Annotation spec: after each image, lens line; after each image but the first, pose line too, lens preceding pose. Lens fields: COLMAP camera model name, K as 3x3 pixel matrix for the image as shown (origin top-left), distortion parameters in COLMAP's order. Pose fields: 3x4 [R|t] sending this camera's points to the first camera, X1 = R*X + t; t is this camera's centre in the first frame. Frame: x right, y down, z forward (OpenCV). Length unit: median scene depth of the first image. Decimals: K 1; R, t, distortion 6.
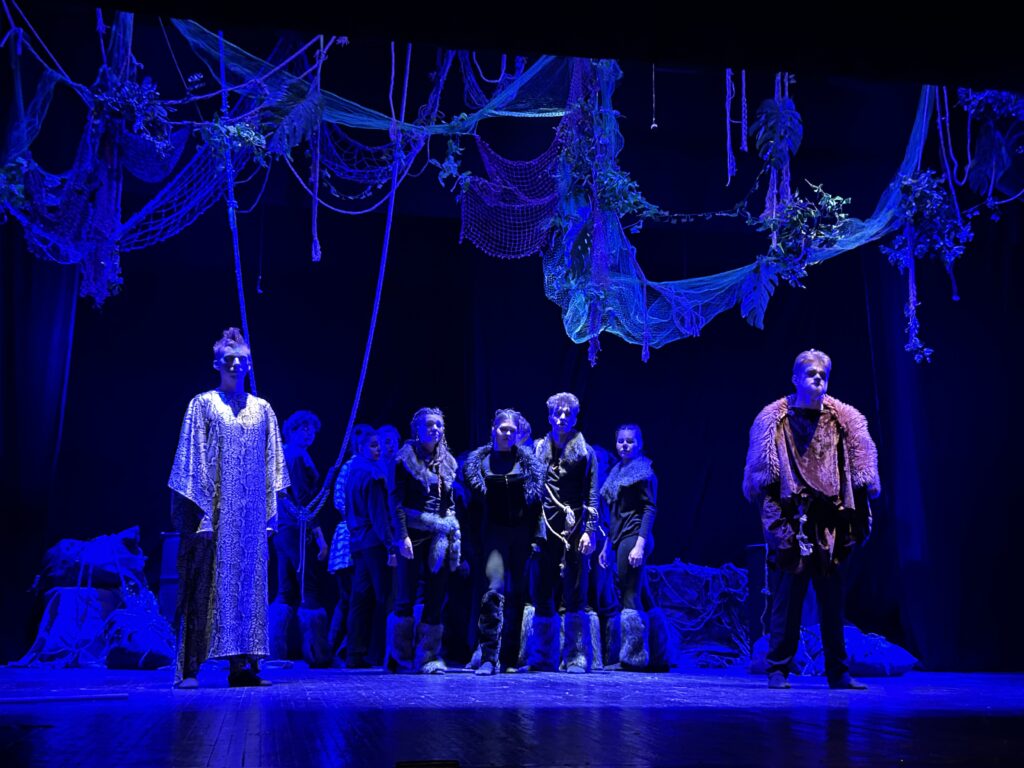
lens RADIAL K [[1369.7, 0, 508.6], [0, 1369.7, 403.2], [0, 0, 1]] dist [0.078217, 0.000000]
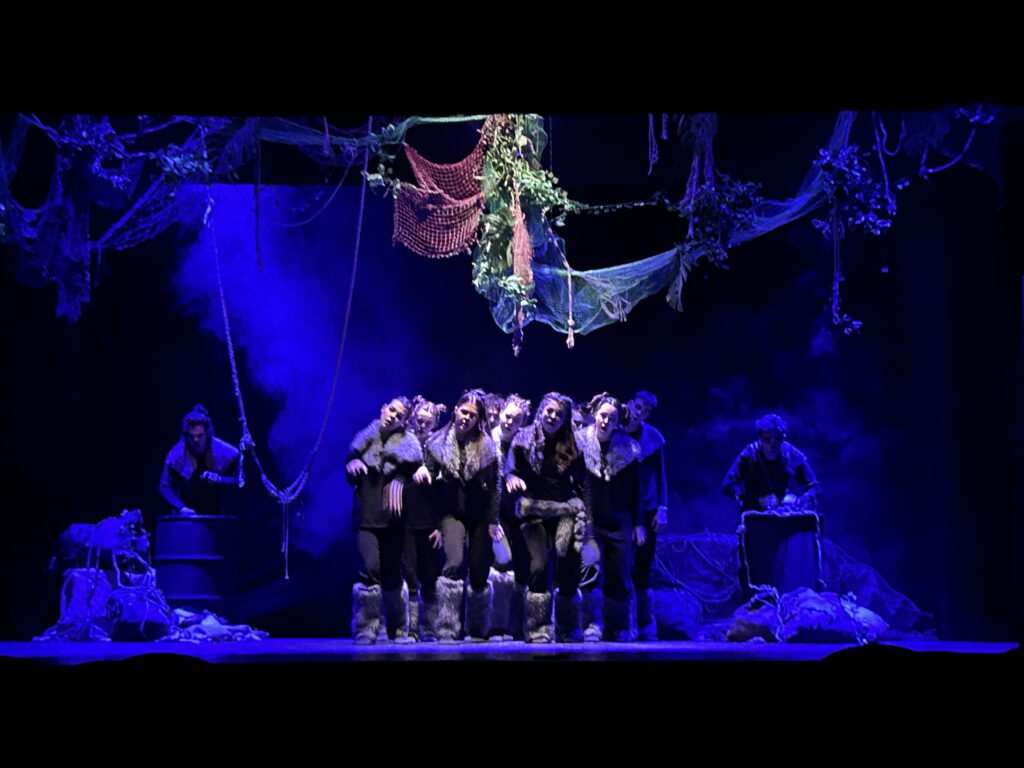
lens RADIAL K [[2231.4, 0, 510.9], [0, 2231.4, 389.9], [0, 0, 1]] dist [0.175328, 0.000000]
pose [[0.979561, -0.032781, -0.198456, 0.390550], [0.044166, 0.997606, 0.053215, -0.090817], [0.196236, -0.060892, 0.978664, -0.691002]]
